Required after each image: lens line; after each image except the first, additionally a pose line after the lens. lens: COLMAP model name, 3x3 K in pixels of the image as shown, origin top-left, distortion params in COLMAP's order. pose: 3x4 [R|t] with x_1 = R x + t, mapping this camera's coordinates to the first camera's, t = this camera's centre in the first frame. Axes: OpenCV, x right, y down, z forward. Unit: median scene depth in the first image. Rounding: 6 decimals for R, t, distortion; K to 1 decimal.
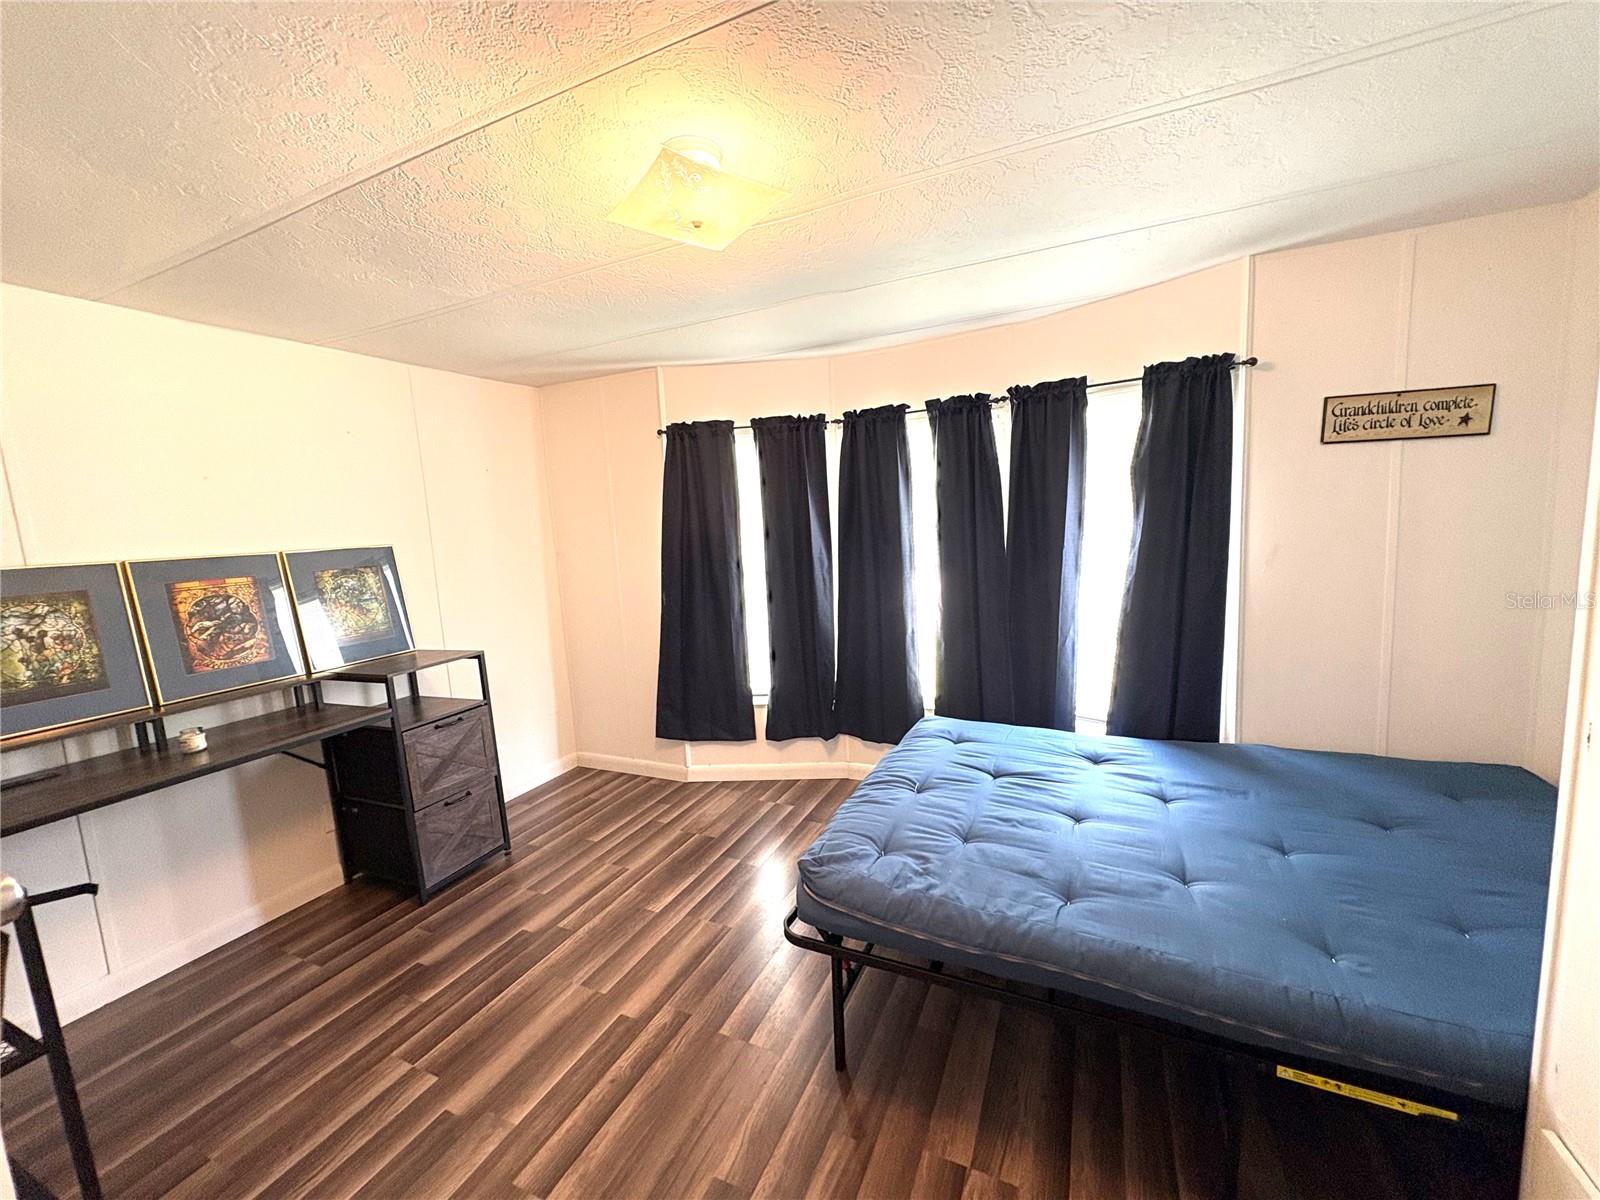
lens RADIAL K [[639.8, 0, 803.5], [0, 639.8, 604.1], [0, 0, 1]] dist [0.002312, -0.000259]
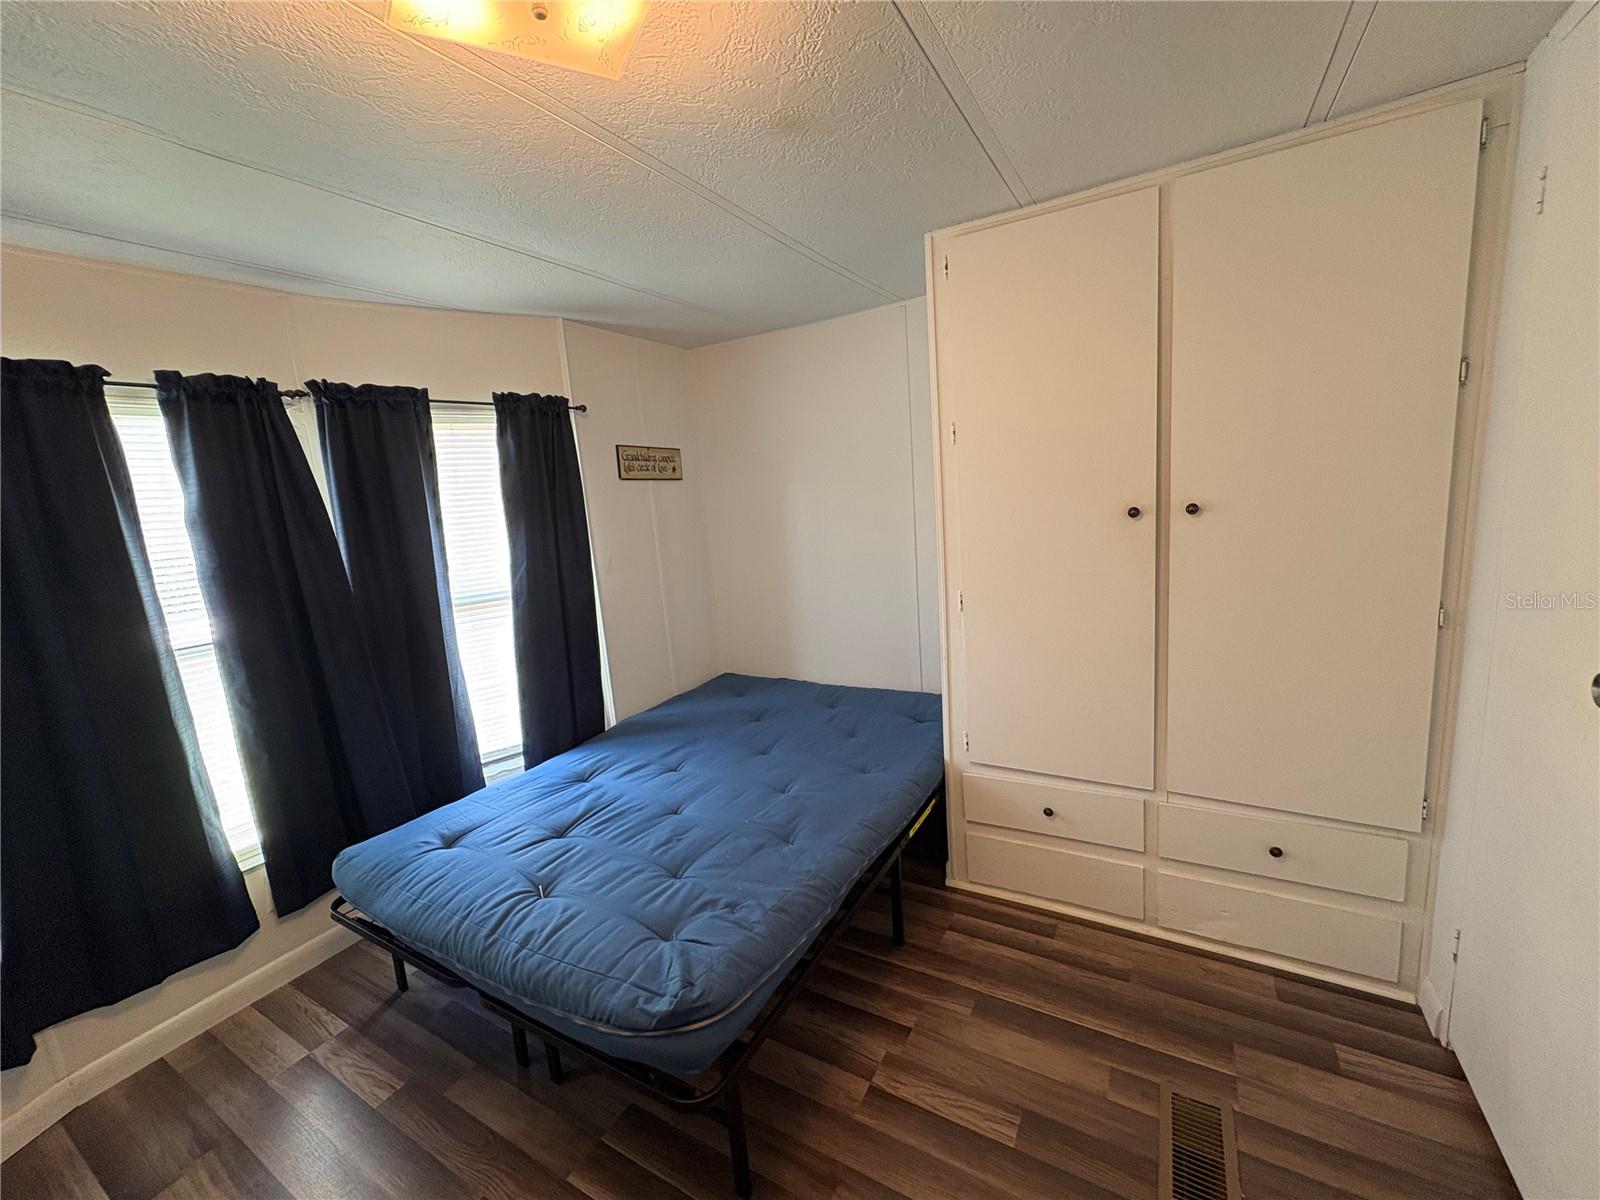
lens RADIAL K [[639.8, 0, 797.0], [0, 639.8, 603.0], [0, 0, 1]] dist [0.002312, -0.000259]
pose [[0.095194, -0.131067, 0.986793, -0.511903], [0.201340, 0.973341, 0.109858, -0.074880], [-0.974885, 0.188223, 0.119045, 0.546331]]
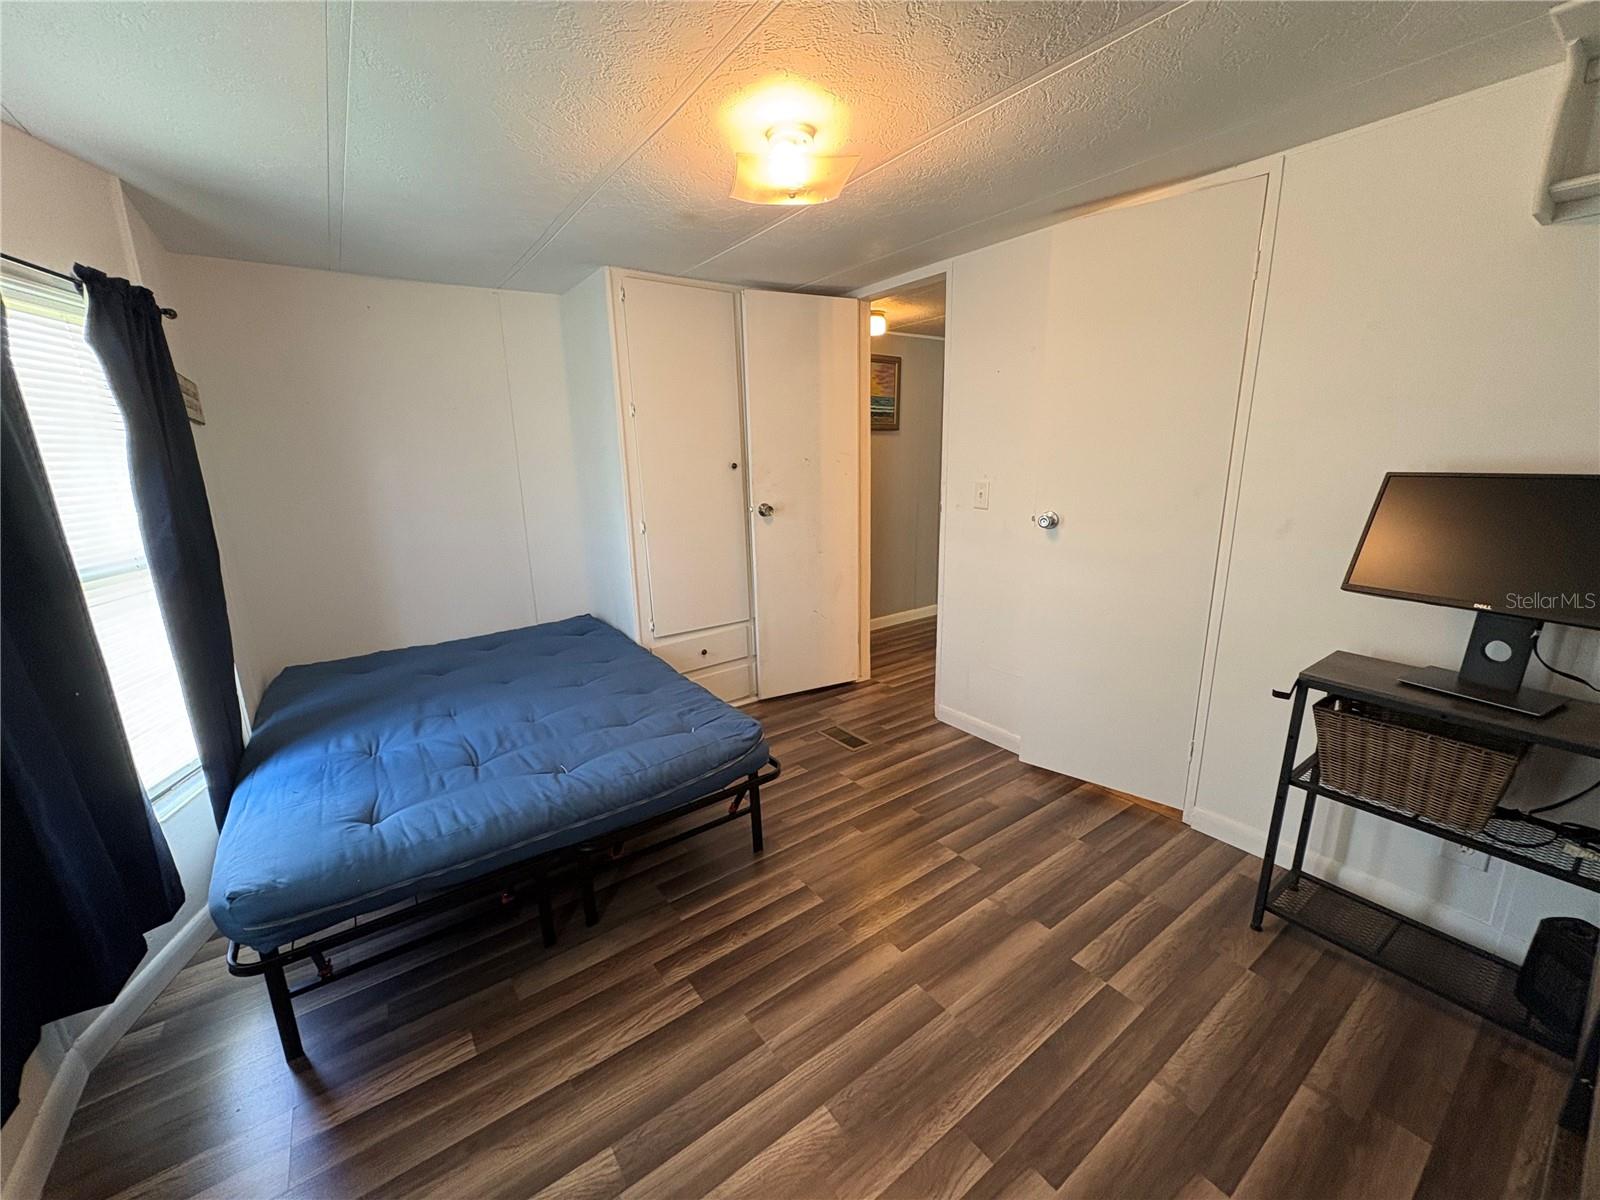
lens RADIAL K [[639.8, 0, 813.3], [0, 639.8, 601.4], [0, 0, 1]] dist [0.002312, -0.000259]
pose [[-0.877838, -0.037793, 0.477464, -0.546059], [0.132711, 0.938657, 0.318294, -0.169794], [-0.460204, 0.342775, -0.818973, 1.498724]]
